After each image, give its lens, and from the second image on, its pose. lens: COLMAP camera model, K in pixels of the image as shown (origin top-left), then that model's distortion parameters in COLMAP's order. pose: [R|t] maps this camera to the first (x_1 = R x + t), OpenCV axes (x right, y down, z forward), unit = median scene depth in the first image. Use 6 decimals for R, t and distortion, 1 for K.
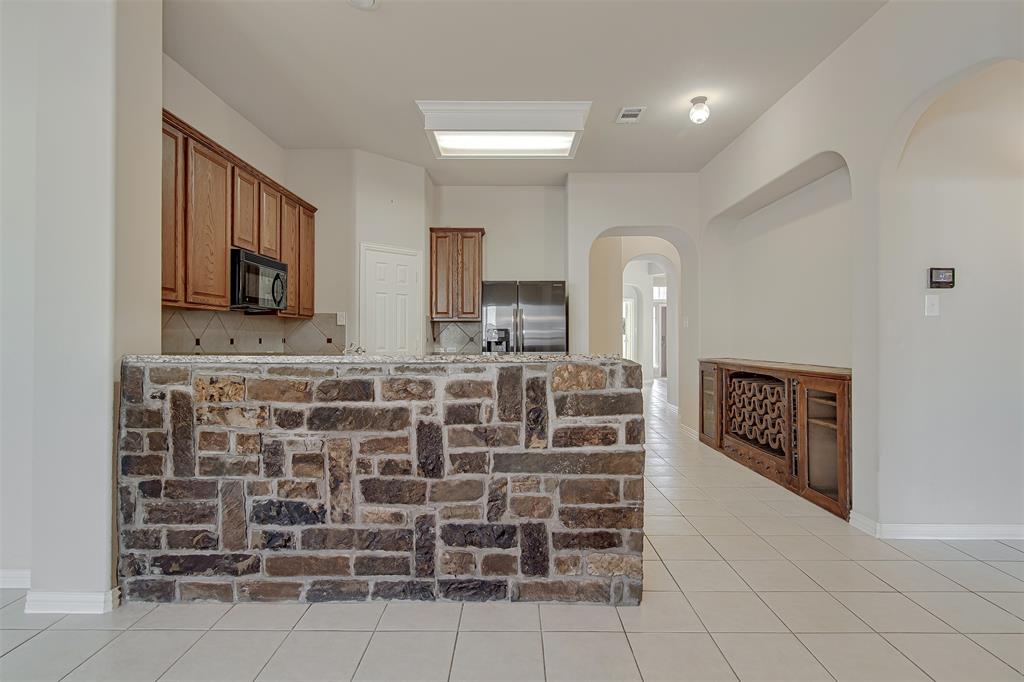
lens RADIAL K [[516.9, 0, 508.5], [0, 516.9, 331.3], [0, 0, 1]] dist [-0.001705, -0.000039]
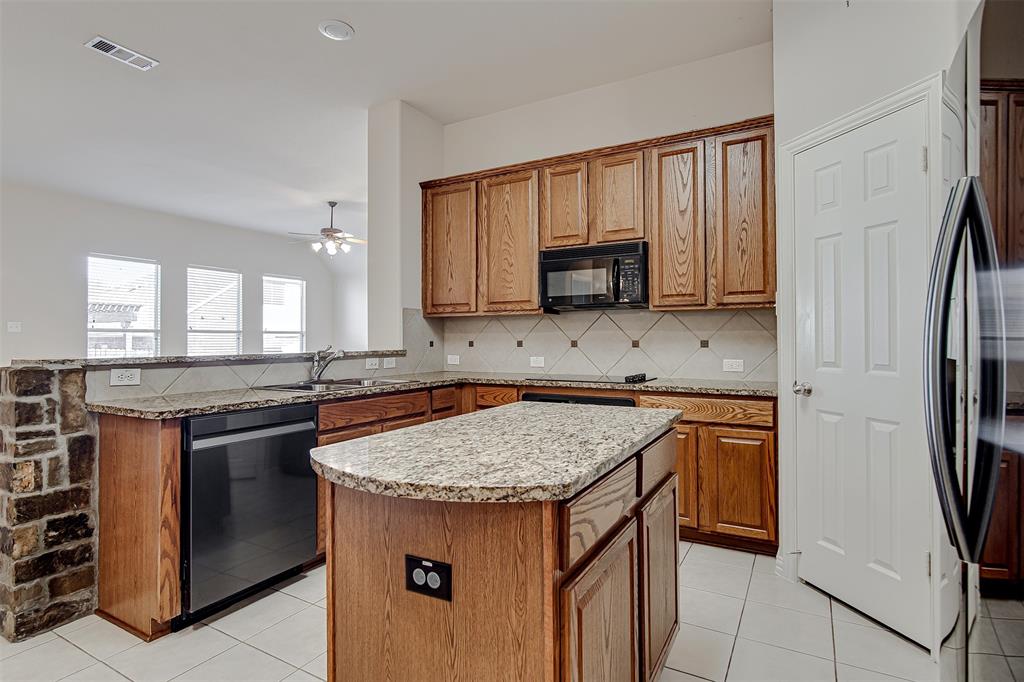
lens RADIAL K [[506.9, 0, 513.9], [0, 506.9, 333.0], [0, 0, 1]] dist [0.000309, 0.000013]
pose [[-0.475043, -0.007222, -0.879933, 0.590828], [0.012019, 0.999820, -0.014695, 0.021032], [0.879880, -0.017556, -0.474871, 2.281112]]
